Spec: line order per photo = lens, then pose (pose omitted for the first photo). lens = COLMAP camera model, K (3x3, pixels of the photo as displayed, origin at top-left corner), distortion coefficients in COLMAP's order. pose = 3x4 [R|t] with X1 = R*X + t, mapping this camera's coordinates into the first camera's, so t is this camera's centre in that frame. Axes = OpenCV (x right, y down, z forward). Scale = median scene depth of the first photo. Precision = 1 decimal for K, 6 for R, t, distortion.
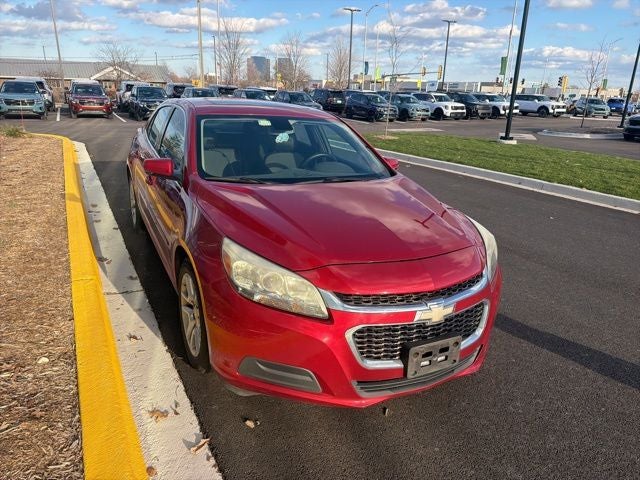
lens RADIAL K [[459.2, 0, 324.3], [0, 459.2, 245.2], [0, 0, 1]] dist [0.010924, -0.027921]
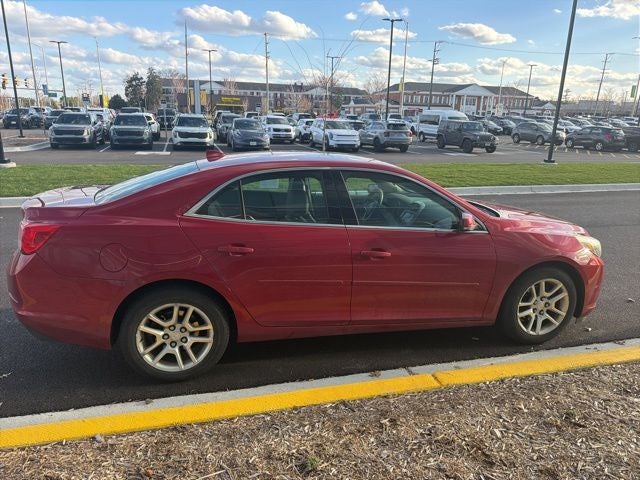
lens RADIAL K [[459.2, 0, 316.7], [0, 459.2, 244.0], [0, 0, 1]] dist [0.010924, -0.027921]
pose [[0.247868, -0.281074, 0.927124, -0.244316], [0.286915, 0.935354, 0.206862, -0.076946], [-0.925333, 0.214731, 0.312488, 0.175106]]
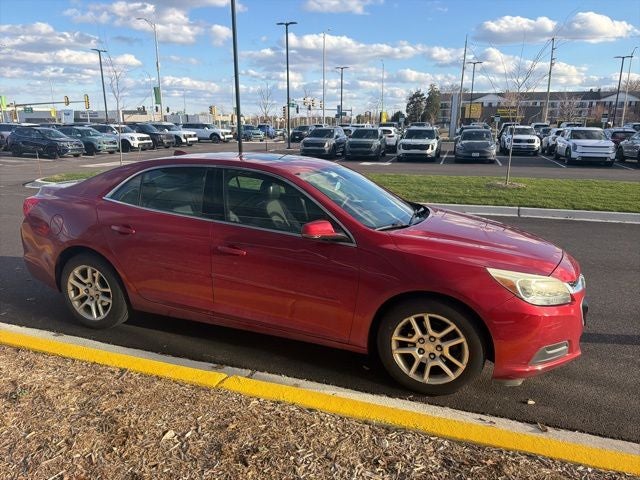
lens RADIAL K [[459.2, 0, 320.0], [0, 459.2, 241.8], [0, 0, 1]] dist [0.010924, -0.027921]
pose [[0.747464, -0.187571, 0.637271, -0.157707], [0.226124, 0.973863, 0.021418, -0.025381], [-0.624632, 0.128093, 0.770342, 0.036804]]
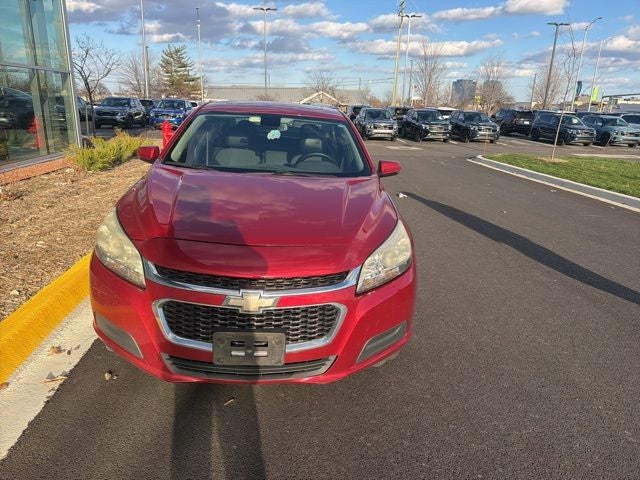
lens RADIAL K [[459.2, 0, 309.6], [0, 459.2, 243.1], [0, 0, 1]] dist [0.010924, -0.027921]
pose [[0.902626, 0.119025, -0.413641, 0.083125], [-0.139548, 0.990021, -0.019638, 0.003223], [0.407176, 0.075448, 0.910228, 0.020593]]
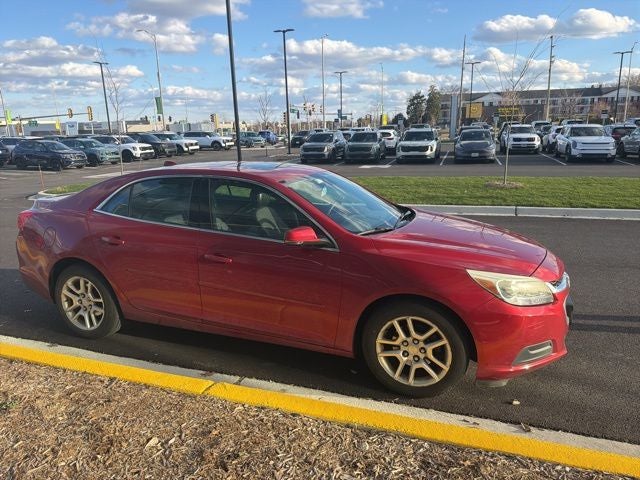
lens RADIAL K [[459.2, 0, 317.9], [0, 459.2, 240.4], [0, 0, 1]] dist [0.010924, -0.027921]
pose [[0.752755, -0.199574, 0.627320, -0.152292], [0.251518, 0.967834, 0.006094, -0.023975], [-0.608358, 0.153195, 0.778738, 0.029297]]
